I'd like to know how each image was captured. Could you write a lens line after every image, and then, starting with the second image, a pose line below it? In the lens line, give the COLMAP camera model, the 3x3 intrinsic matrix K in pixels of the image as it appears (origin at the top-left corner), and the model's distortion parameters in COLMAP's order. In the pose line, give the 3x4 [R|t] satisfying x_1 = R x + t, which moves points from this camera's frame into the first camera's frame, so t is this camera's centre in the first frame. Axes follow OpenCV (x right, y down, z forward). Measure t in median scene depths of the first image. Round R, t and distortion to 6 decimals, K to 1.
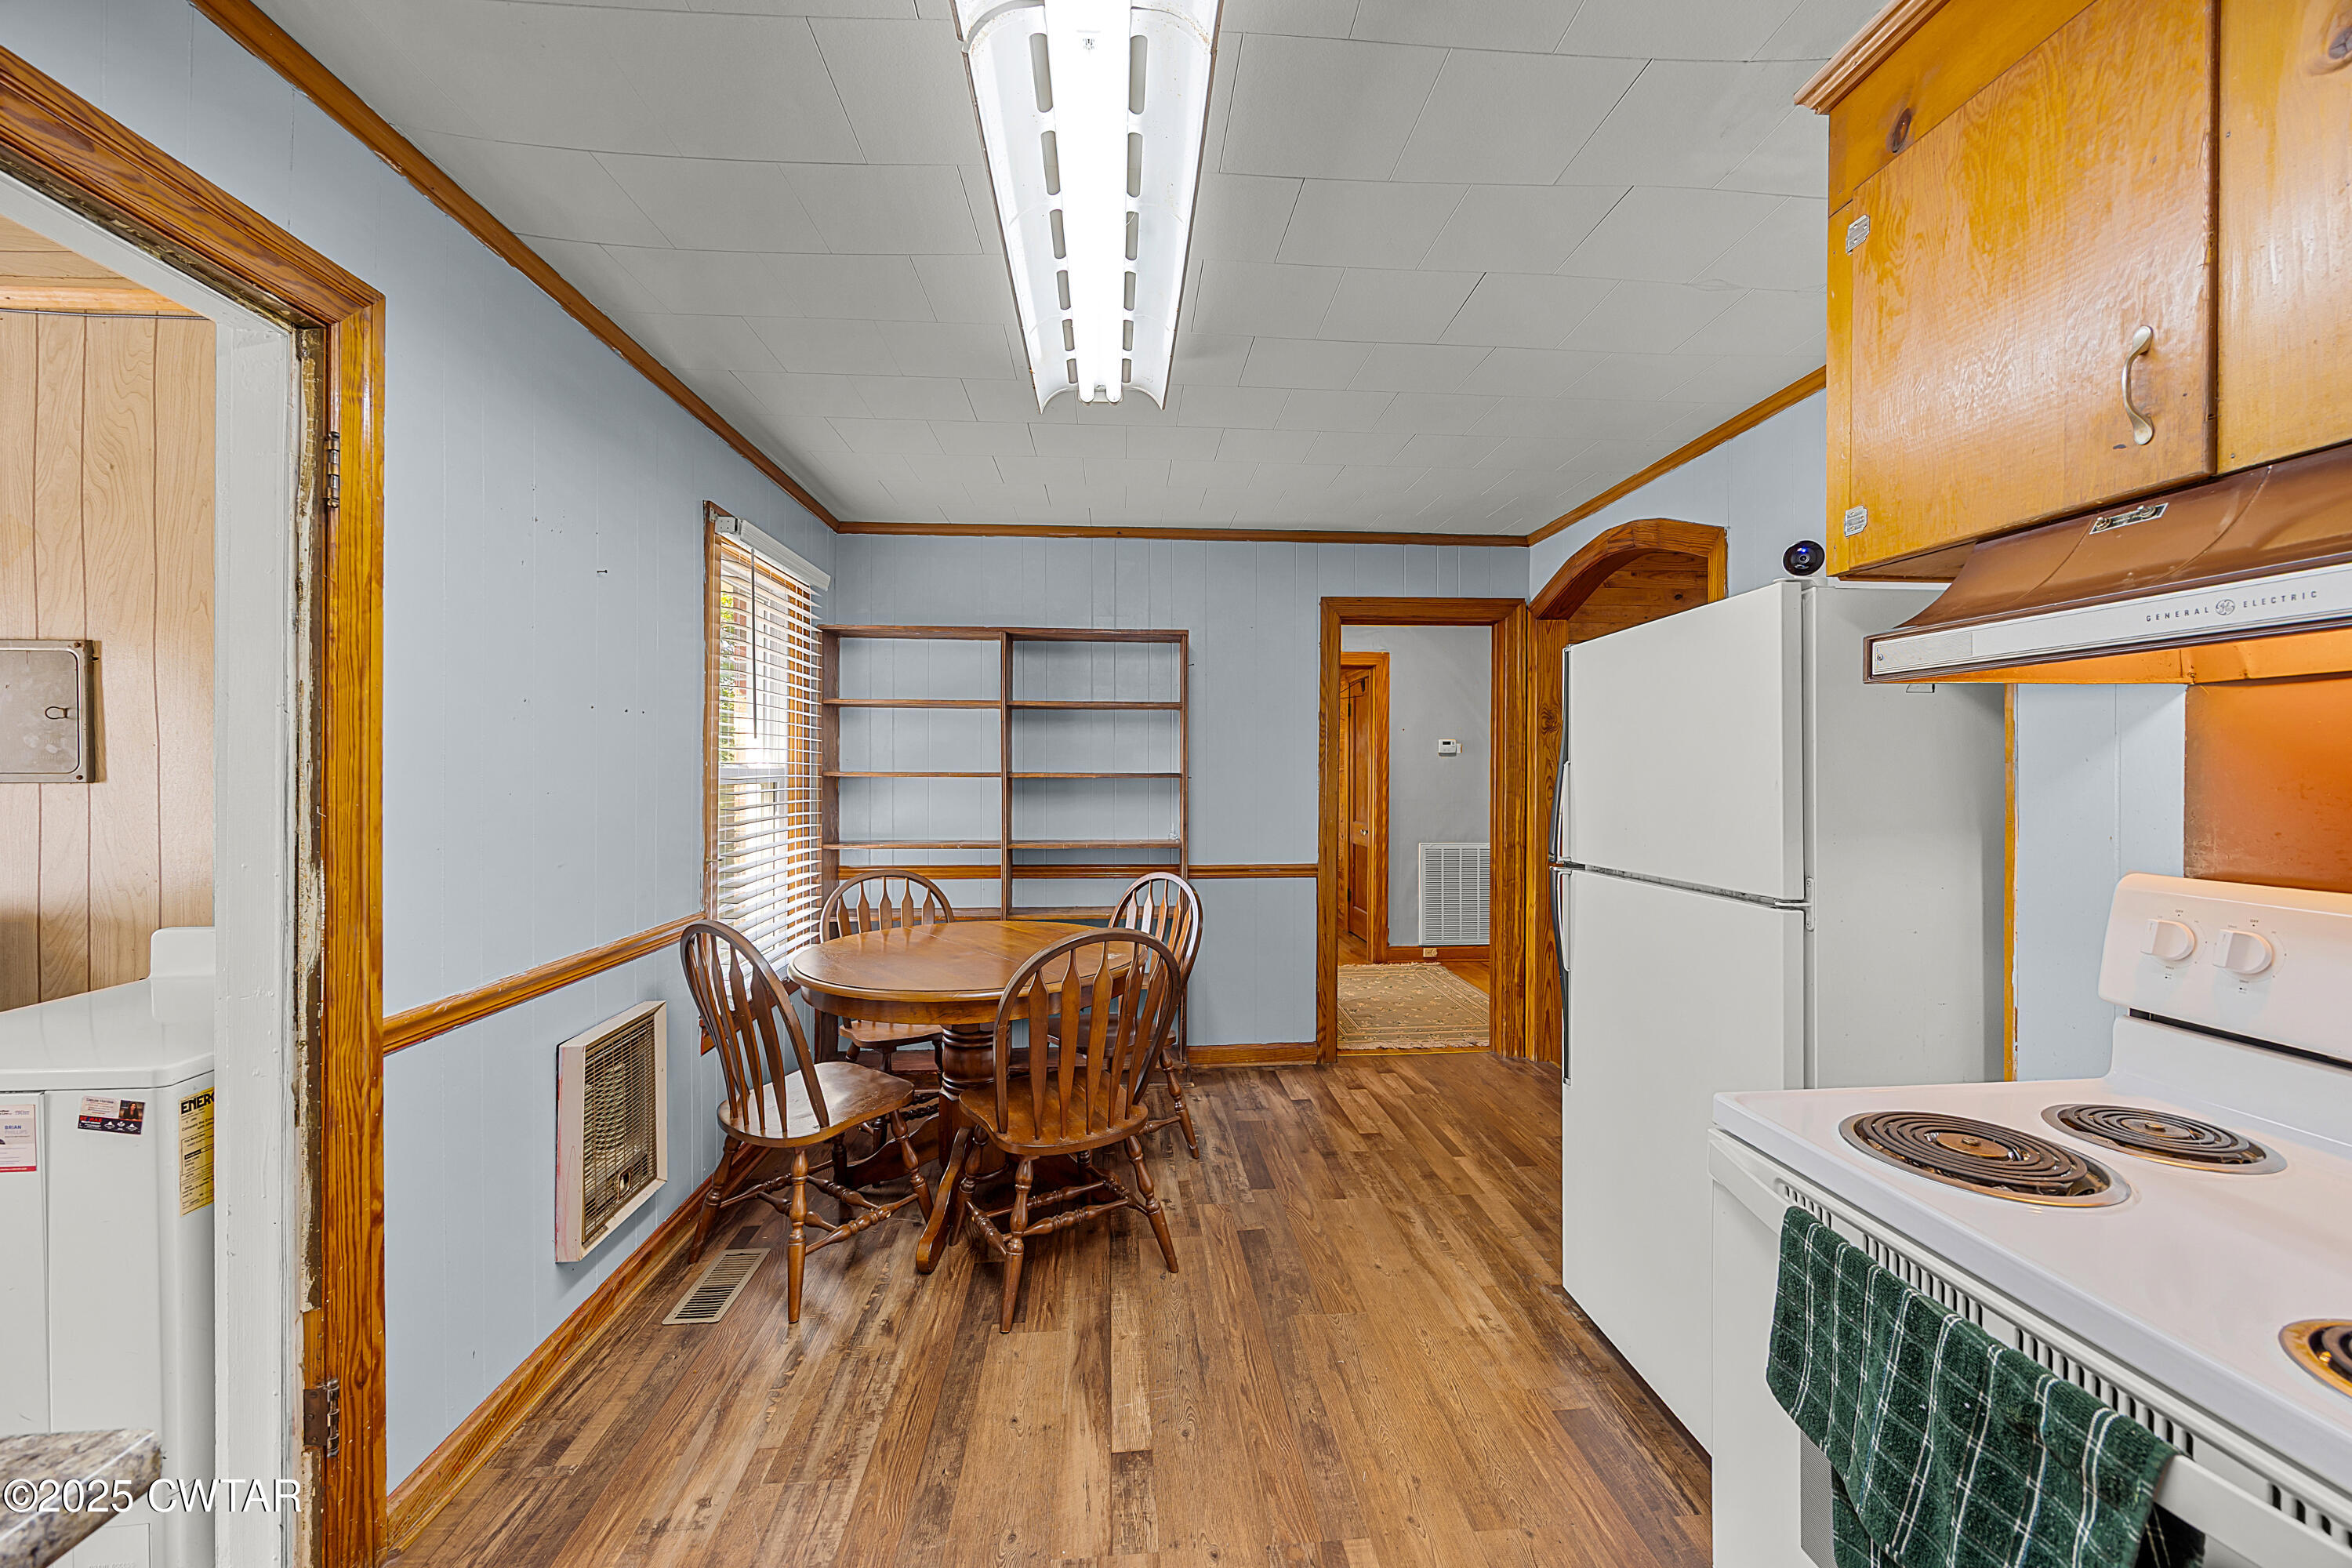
lens RADIAL K [[906.9, 0, 1198.3], [0, 906.9, 774.5], [0, 0, 1]] dist [-0.000136, -0.000060]
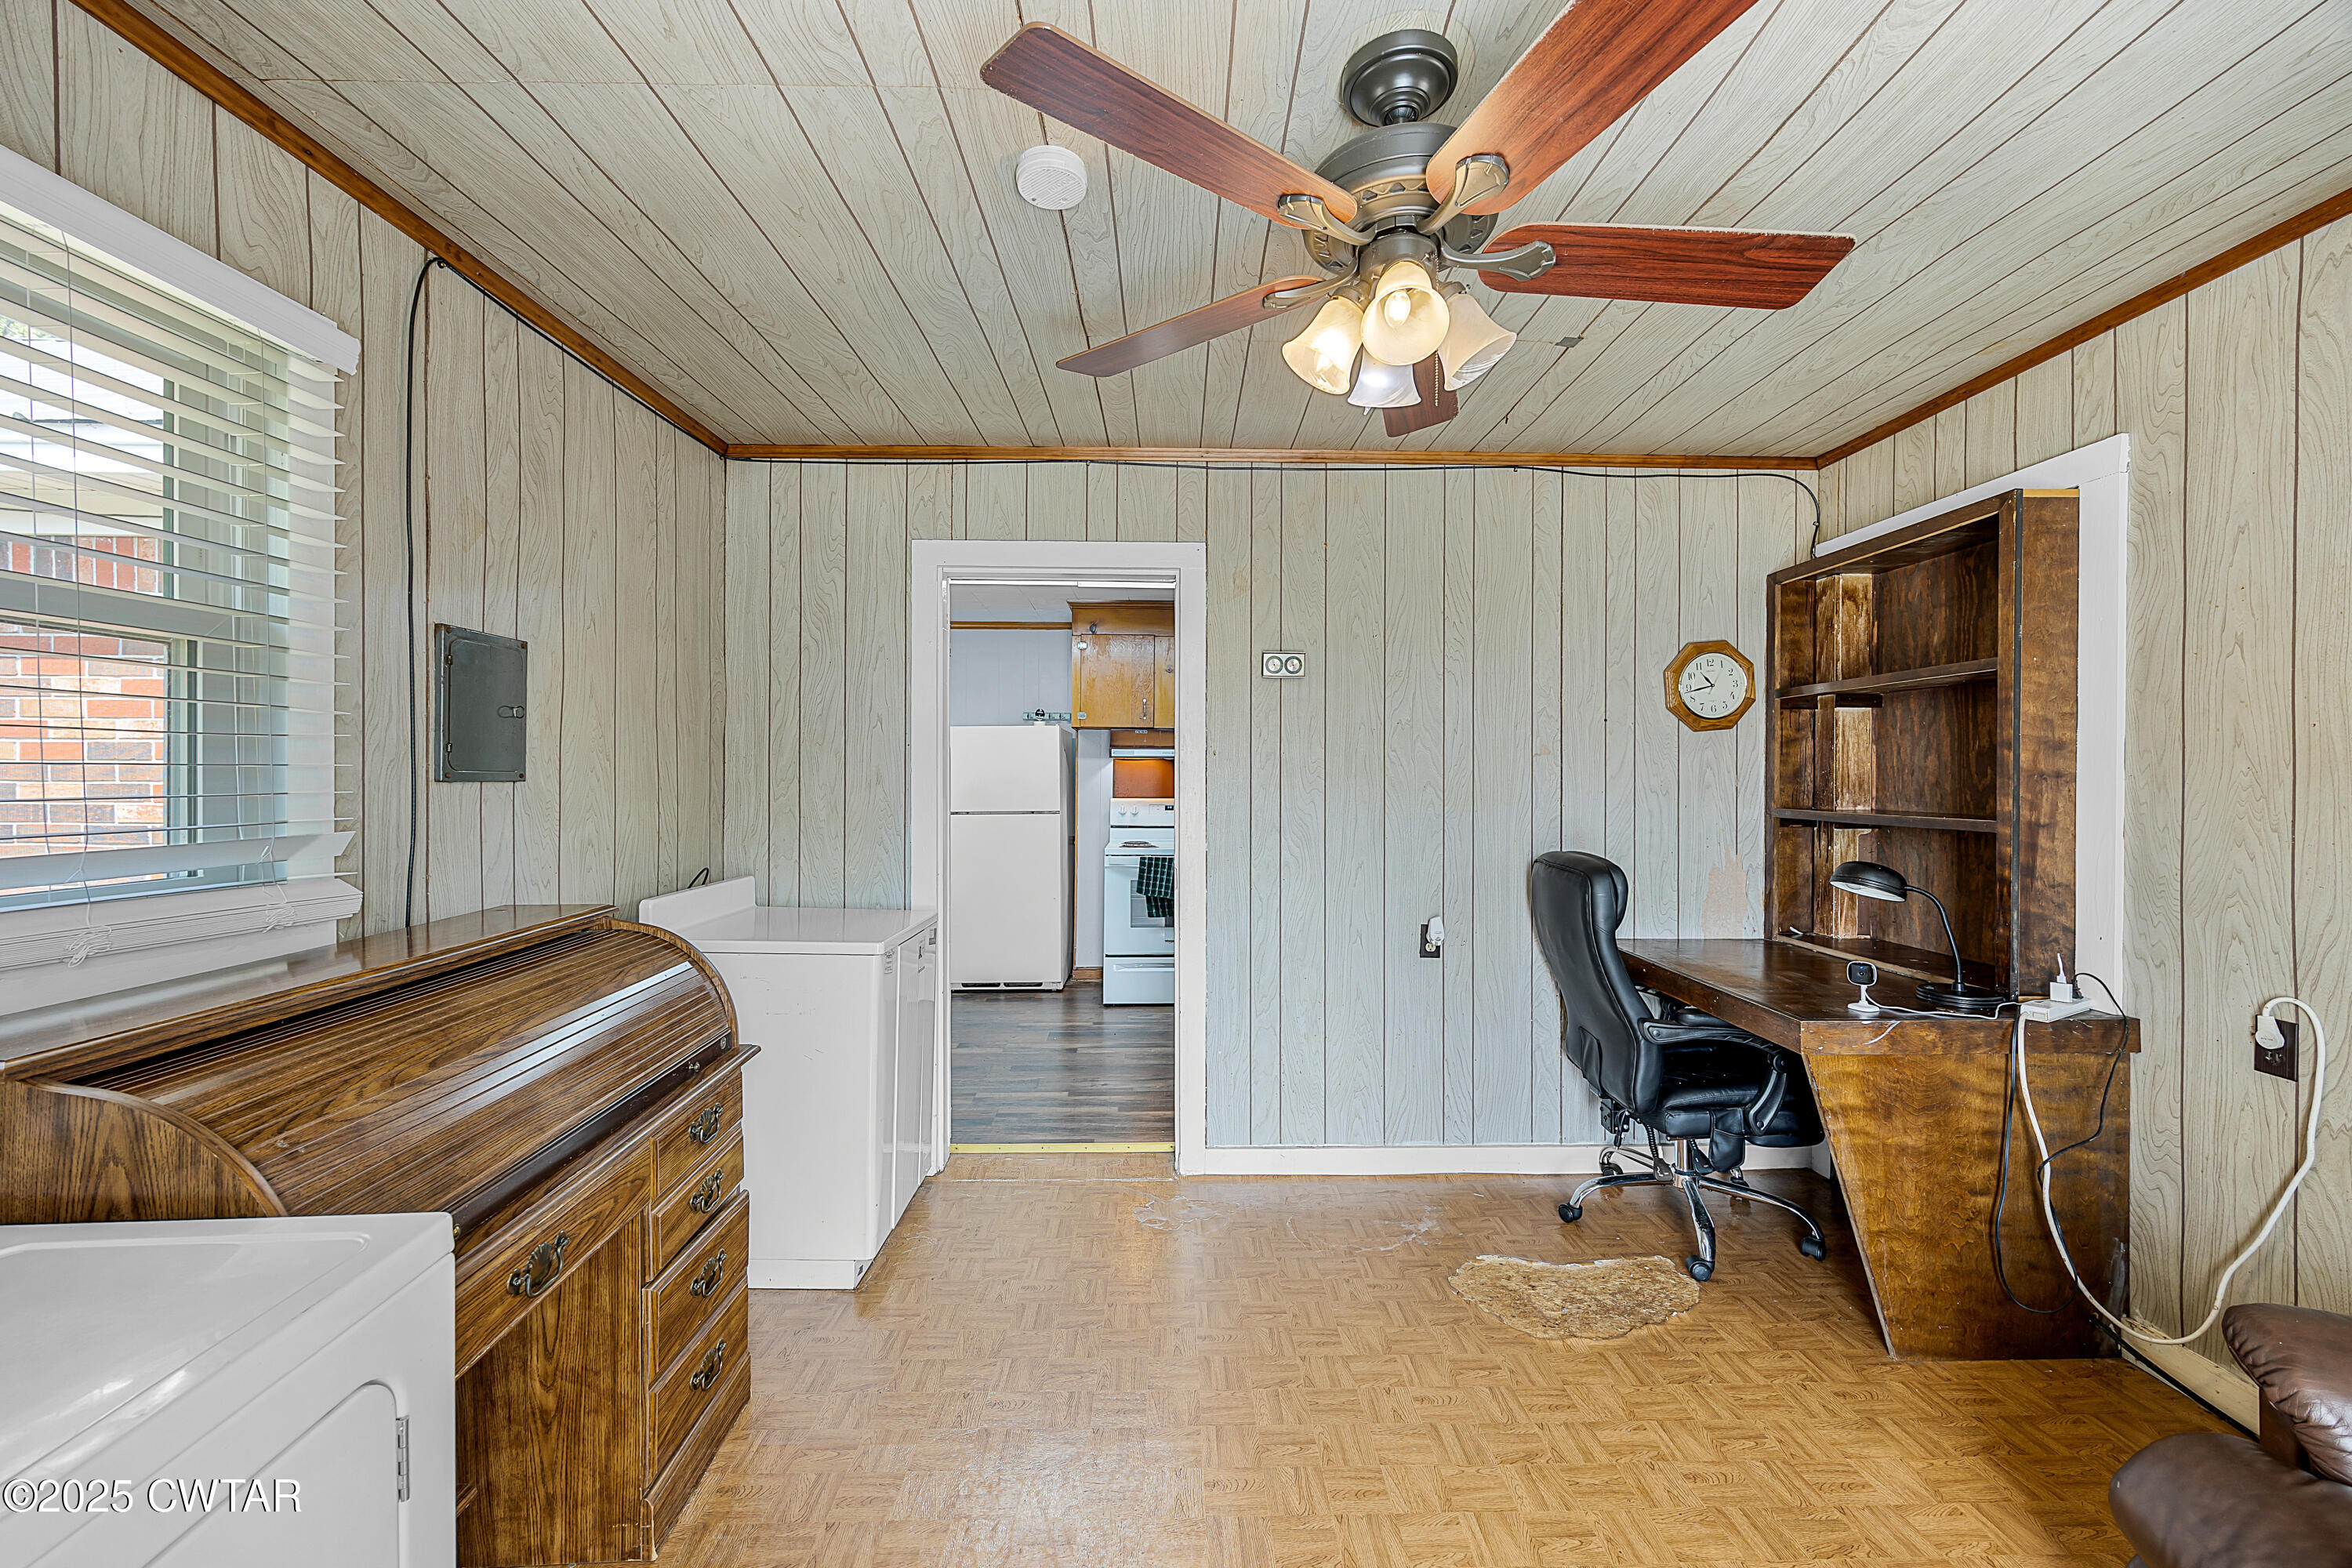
lens RADIAL K [[901.7, 0, 1180.8], [0, 901.7, 777.5], [0, 0, 1]] dist [-0.000359, -0.000078]
pose [[0.072640, 0.000523, 0.997358, -2.121981], [-0.001008, 0.999999, -0.000451, 0.000867], [-0.997358, -0.000973, 0.072641, 0.164838]]
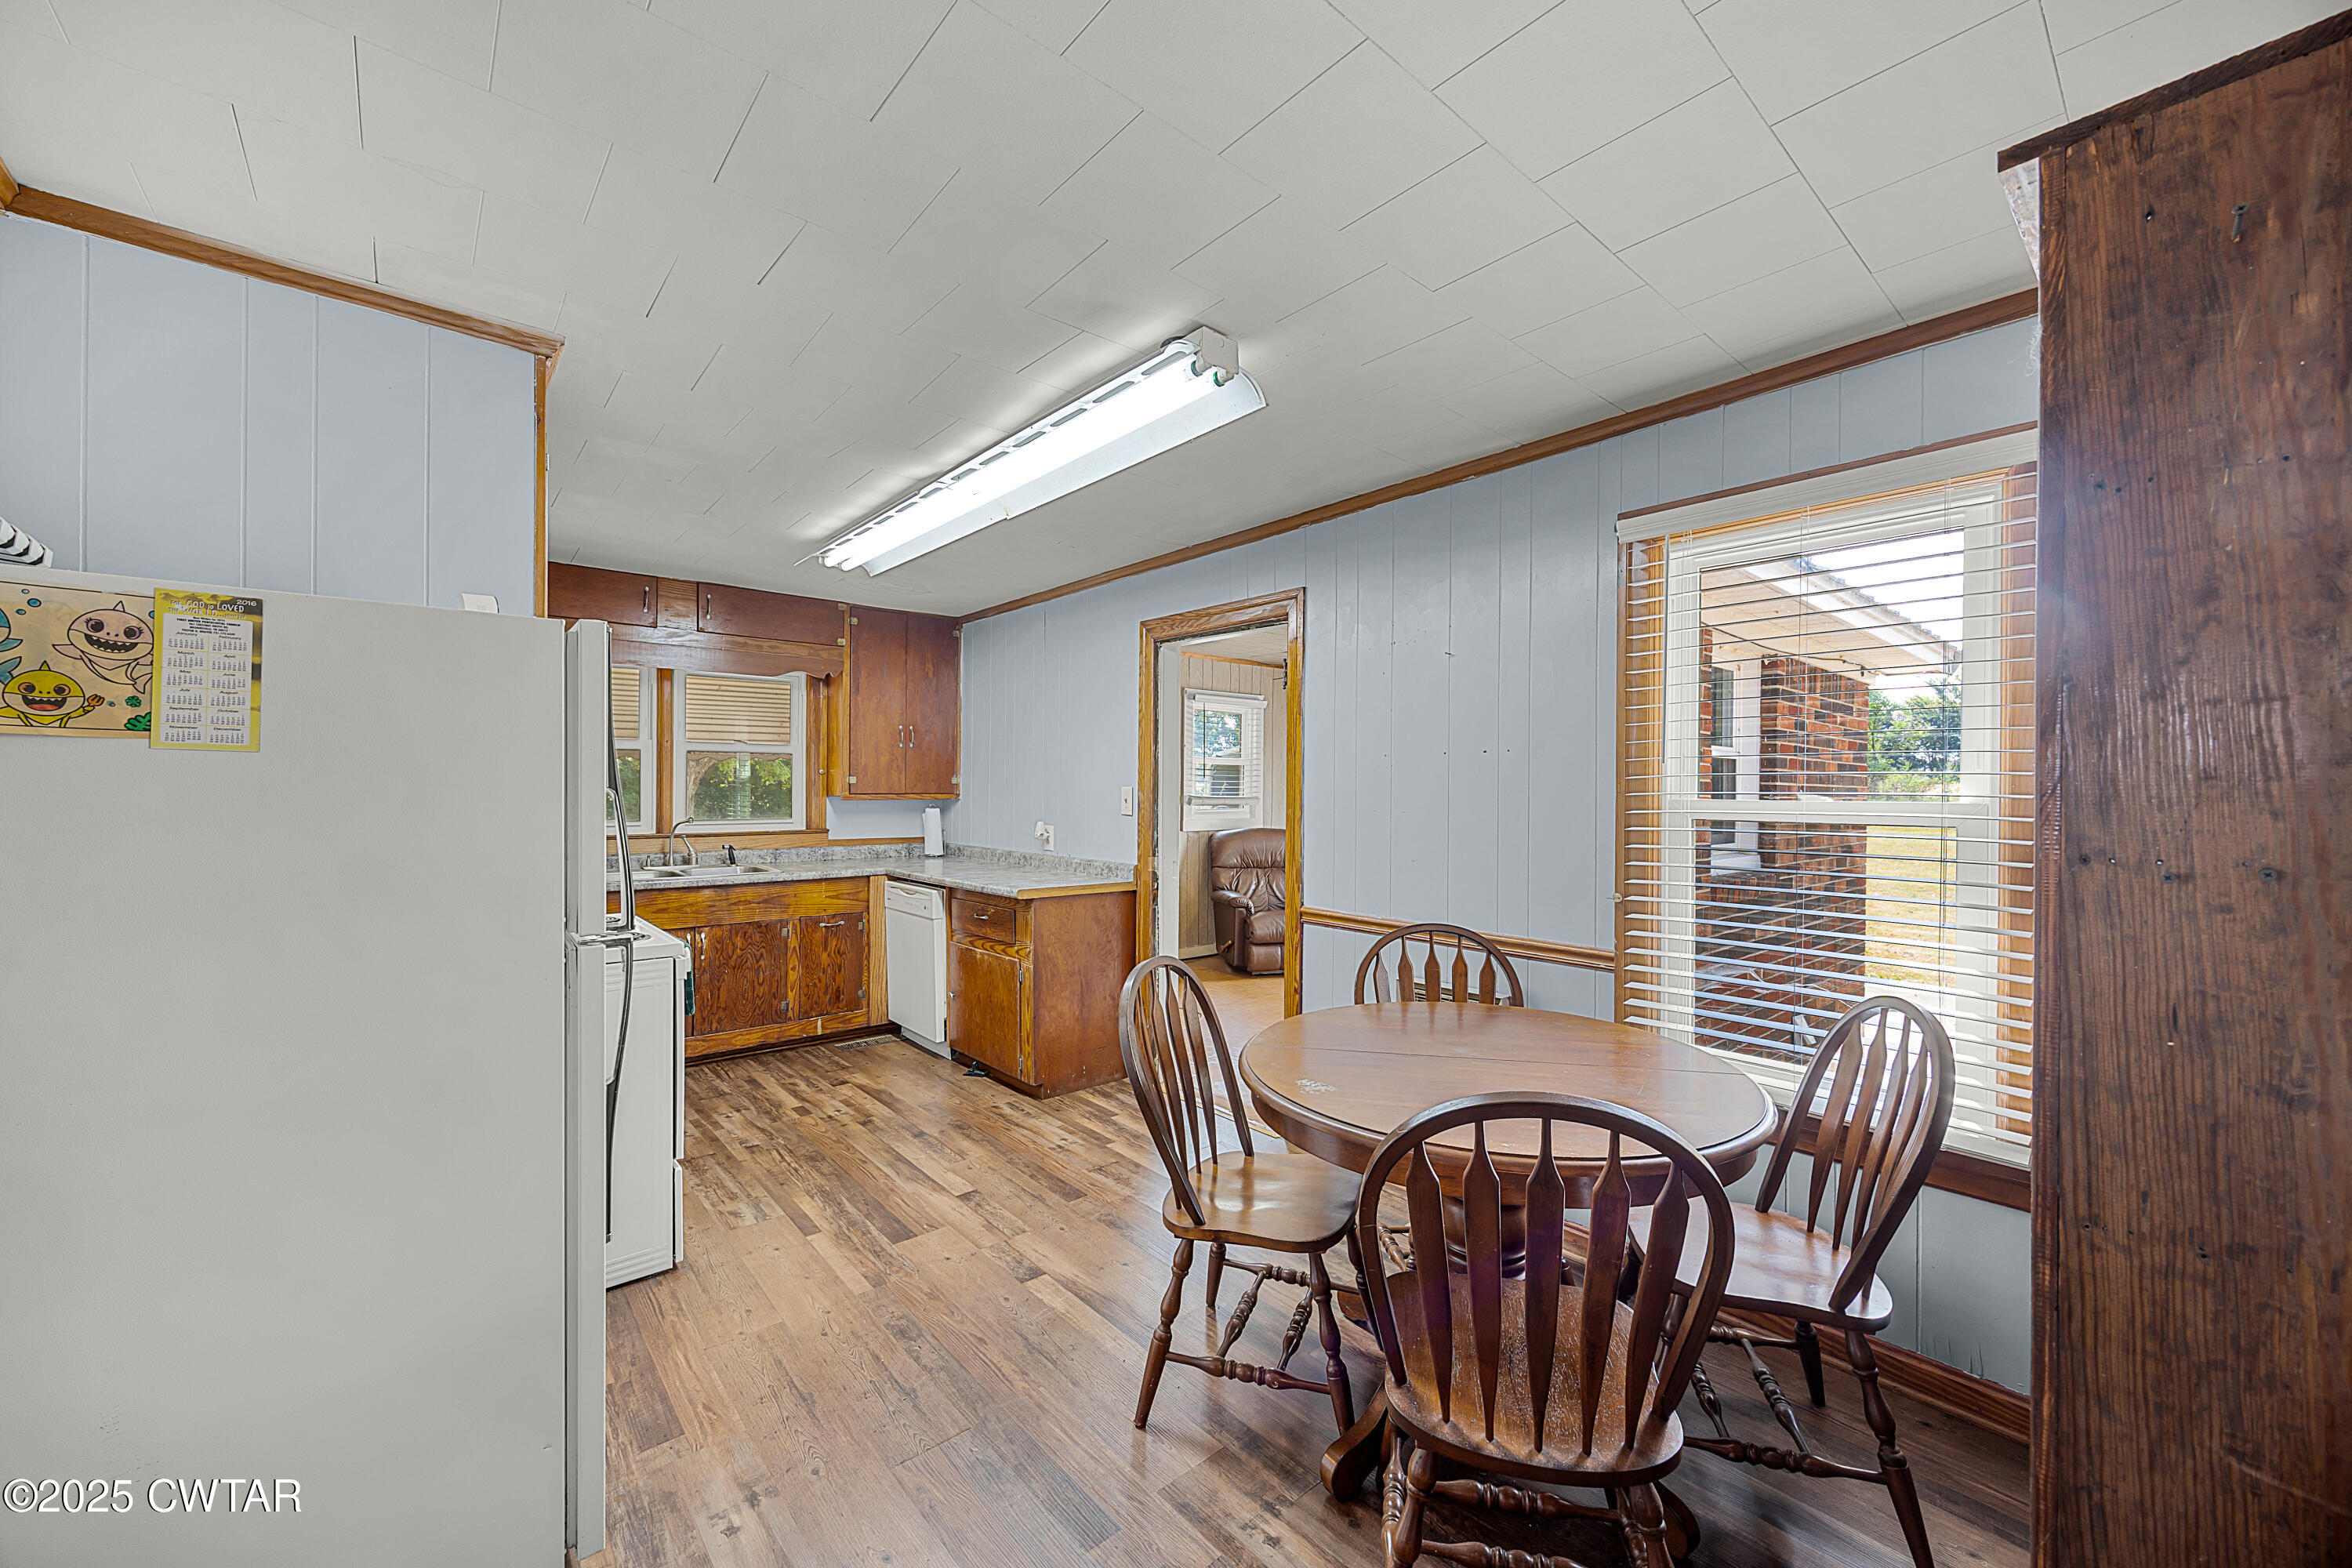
lens RADIAL K [[900.3, 0, 1176.0], [0, 900.3, 784.0], [0, 0, 1]] dist [0.000010, -0.000005]
pose [[-0.818333, -0.011030, -0.574638, 0.466804], [-0.011664, 0.999929, -0.002583, -0.019006], [0.574625, 0.004589, -0.818404, 1.893155]]
